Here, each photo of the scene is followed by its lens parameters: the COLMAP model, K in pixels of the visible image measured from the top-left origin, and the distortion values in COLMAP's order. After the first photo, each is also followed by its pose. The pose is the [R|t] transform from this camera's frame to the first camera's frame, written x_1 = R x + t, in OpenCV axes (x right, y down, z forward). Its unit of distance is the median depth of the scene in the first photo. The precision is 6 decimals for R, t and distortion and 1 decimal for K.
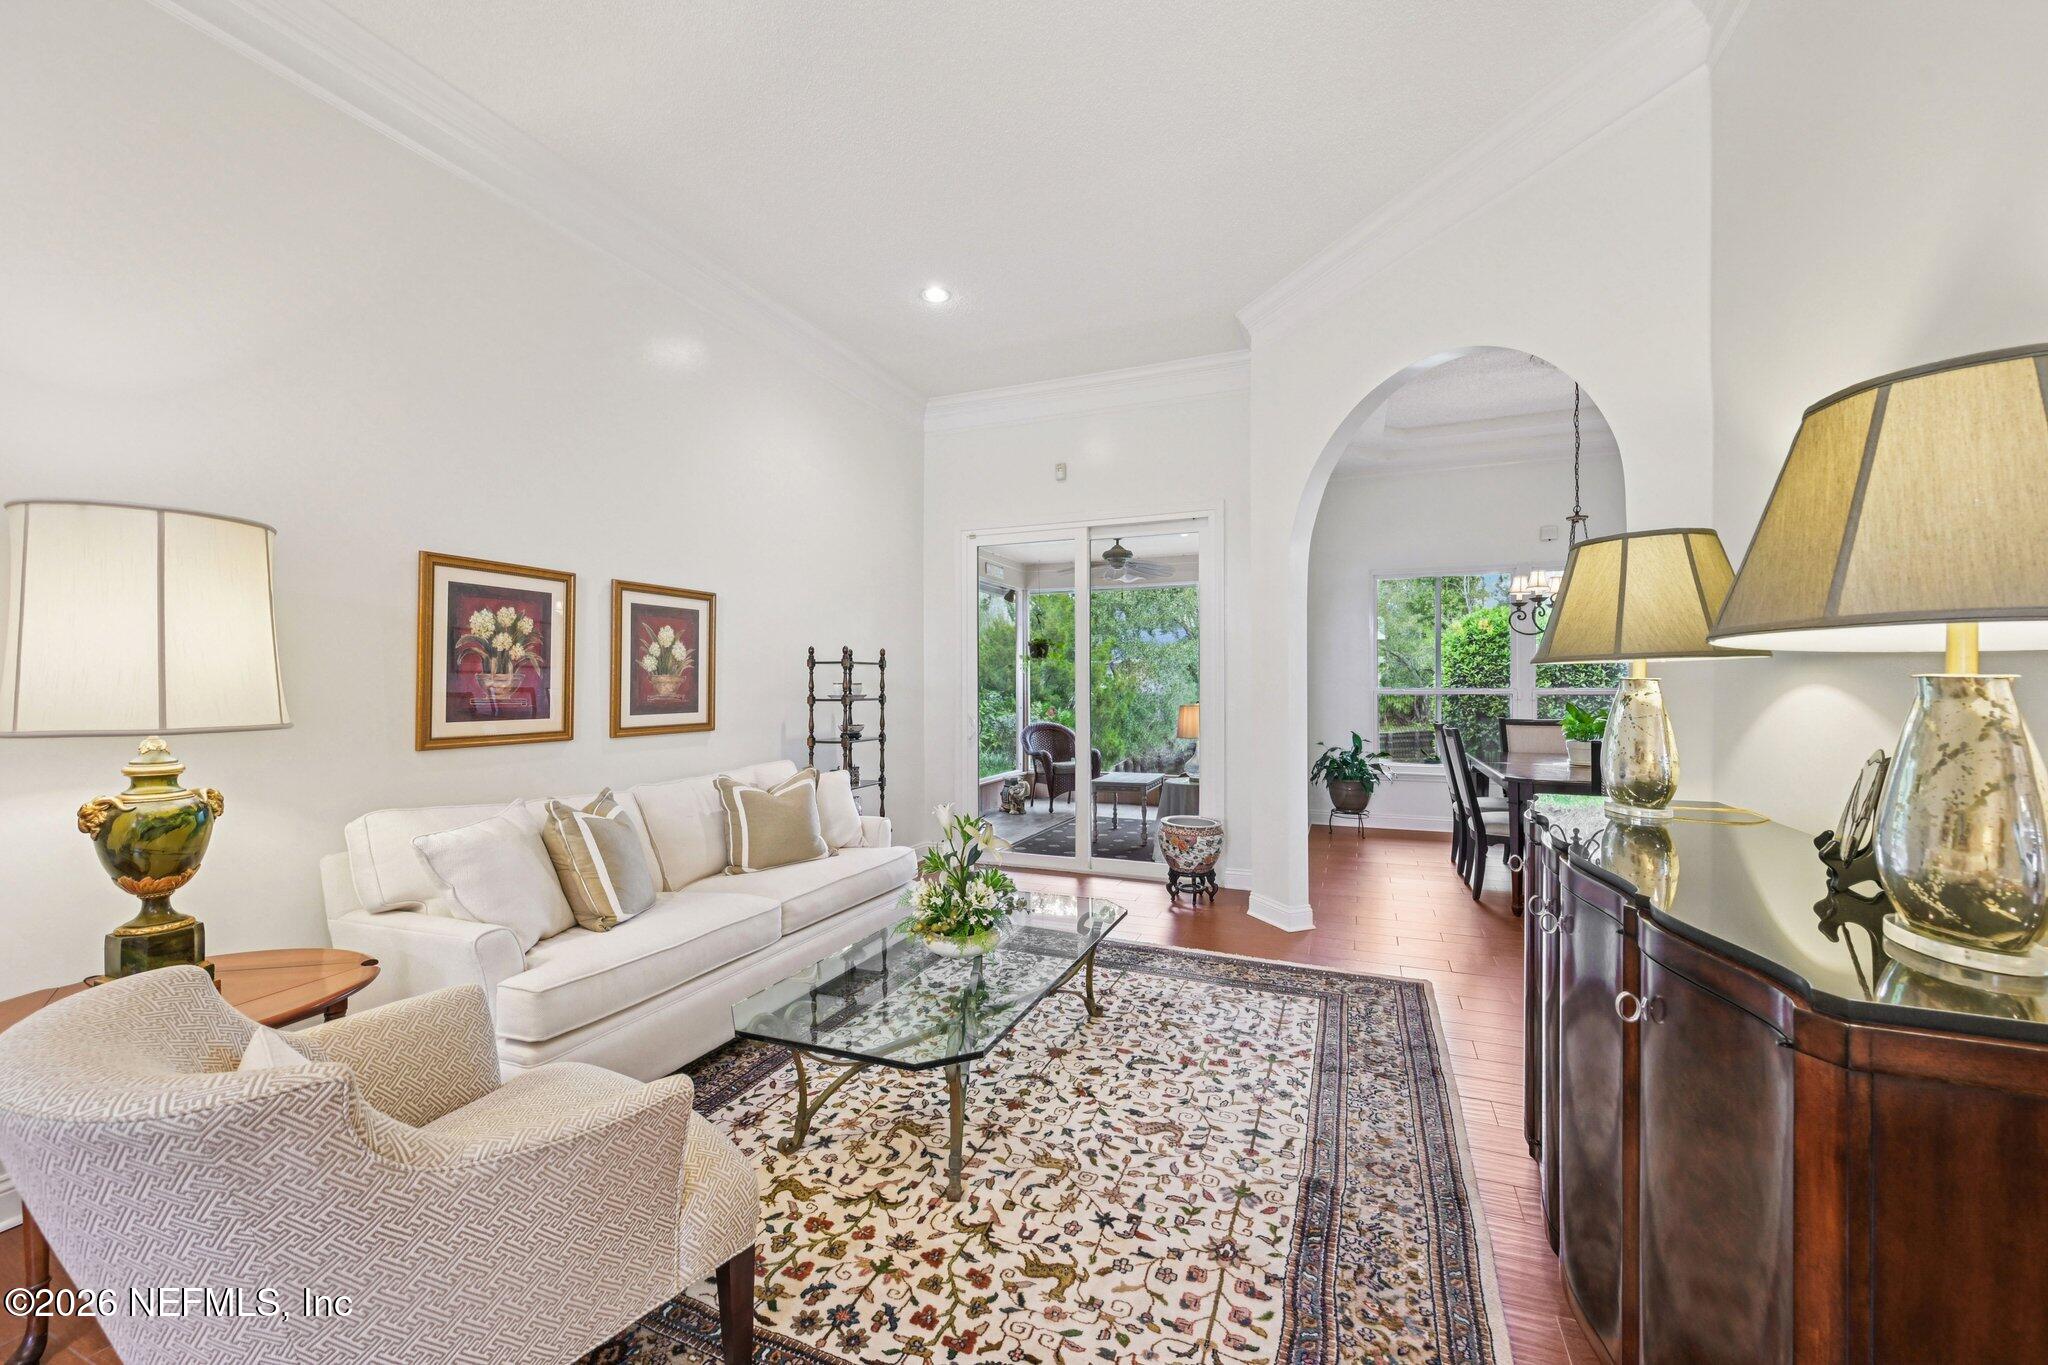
lens RADIAL K [[804.4, 0, 1023.9], [0, 804.4, 691.4], [0, 0, 1]] dist [0.000514, 0.000041]
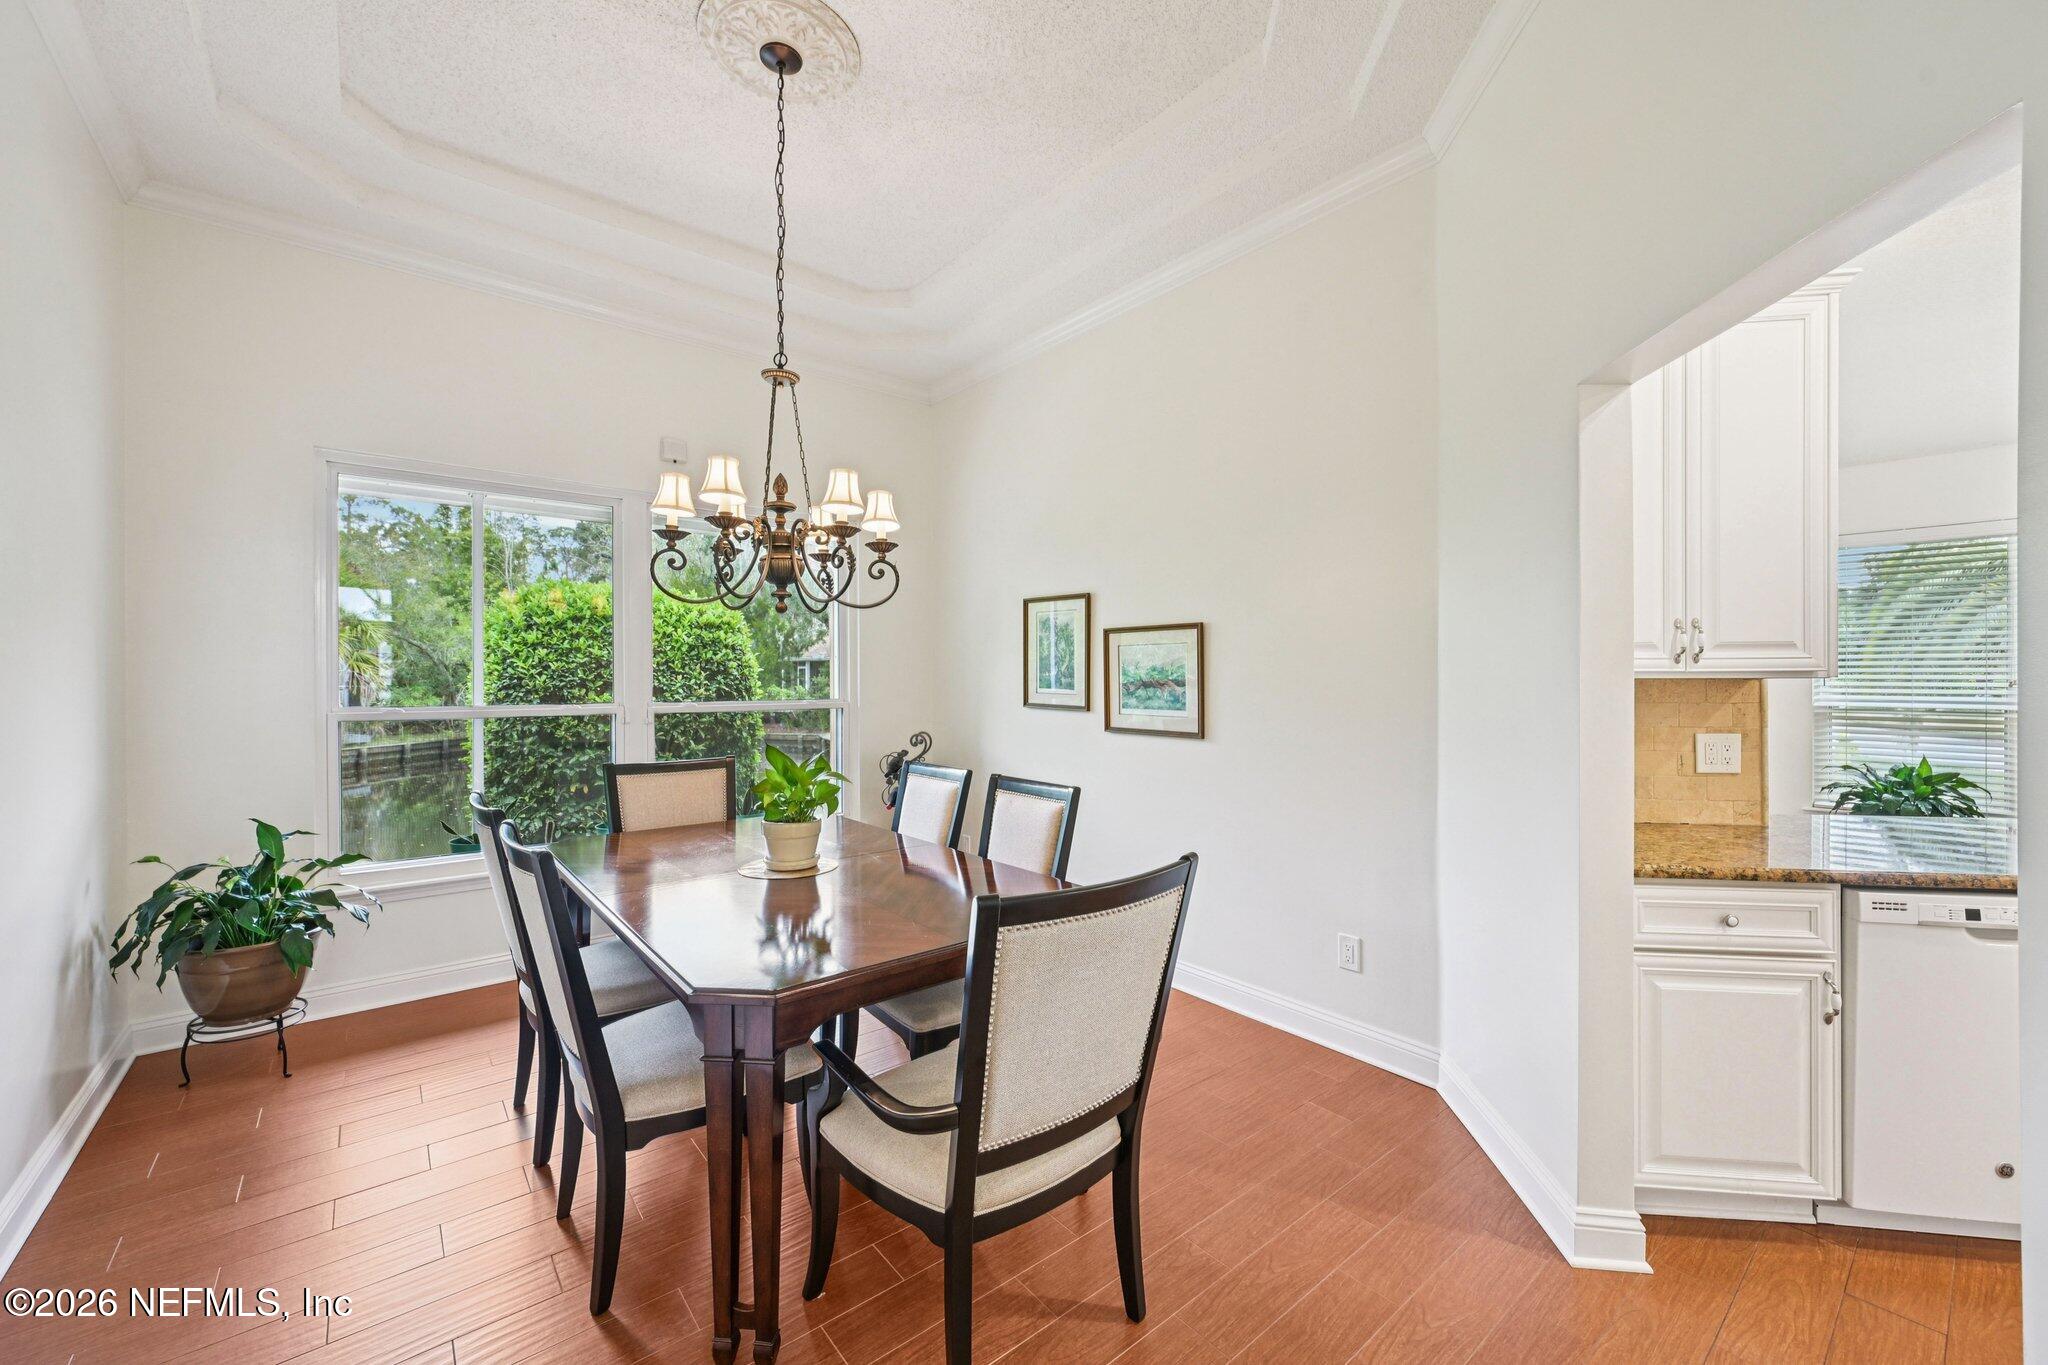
lens RADIAL K [[804.4, 0, 1029.7], [0, 804.4, 685.8], [0, 0, 1]] dist [0.000514, 0.000041]
pose [[0.470747, -0.001524, 0.882267, 0.557181], [0.002846, 0.999996, 0.000209, -0.039157], [-0.882264, 0.002412, 0.470750, 1.100191]]
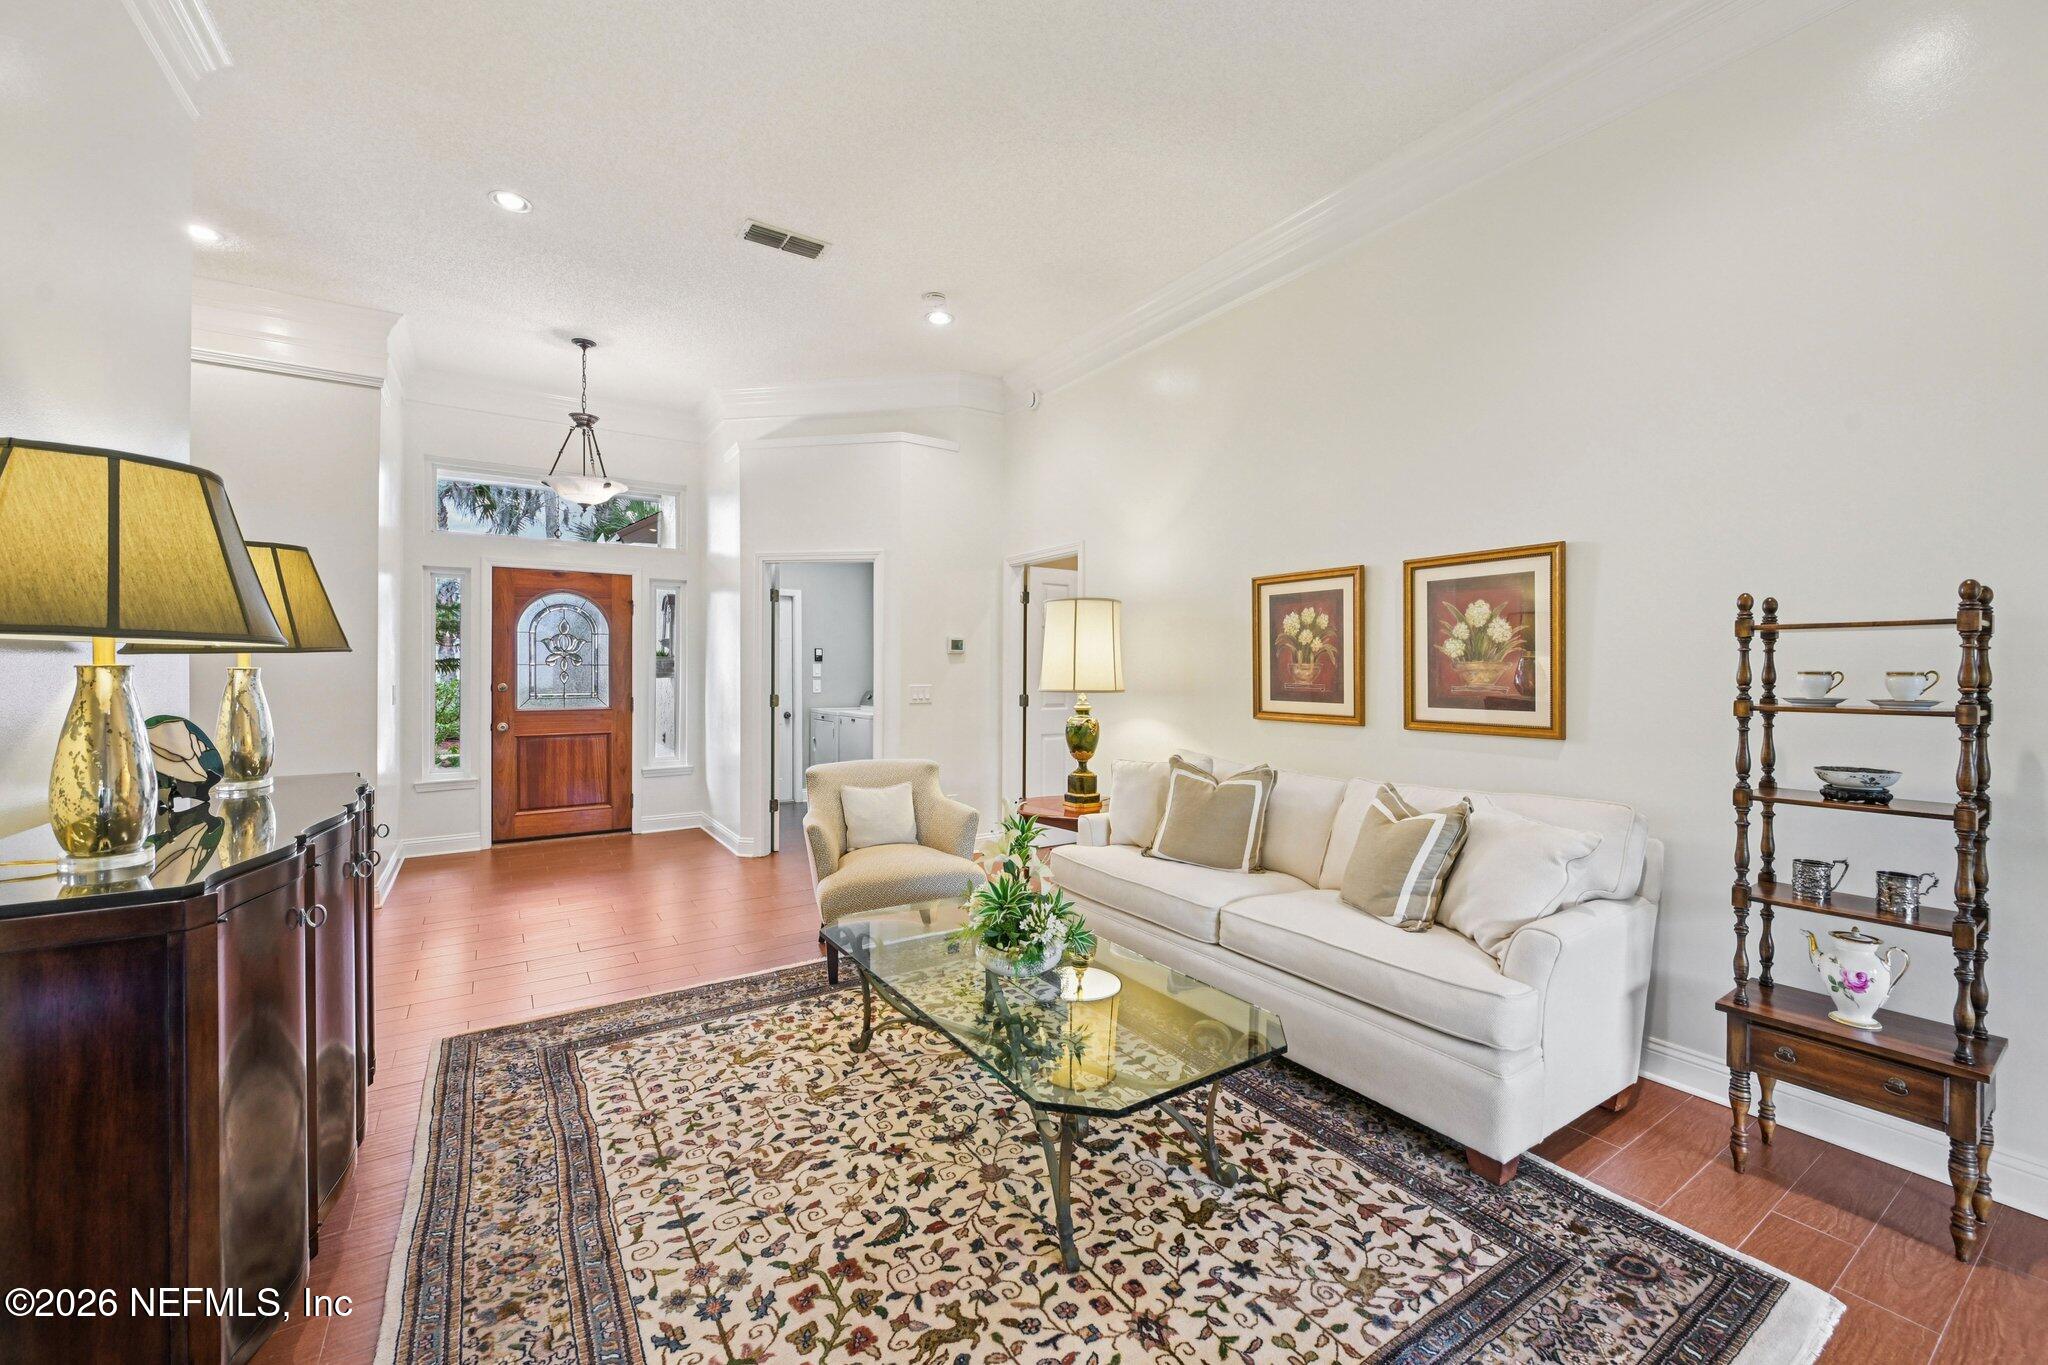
lens RADIAL K [[804.4, 0, 1036.4], [0, 804.4, 672.7], [0, 0, 1]] dist [0.000514, 0.000041]
pose [[-0.548041, 0.003429, -0.836444, 0.625903], [-0.007323, 0.999934, 0.008897, -0.016995], [0.836419, 0.011002, -0.547979, 1.410412]]
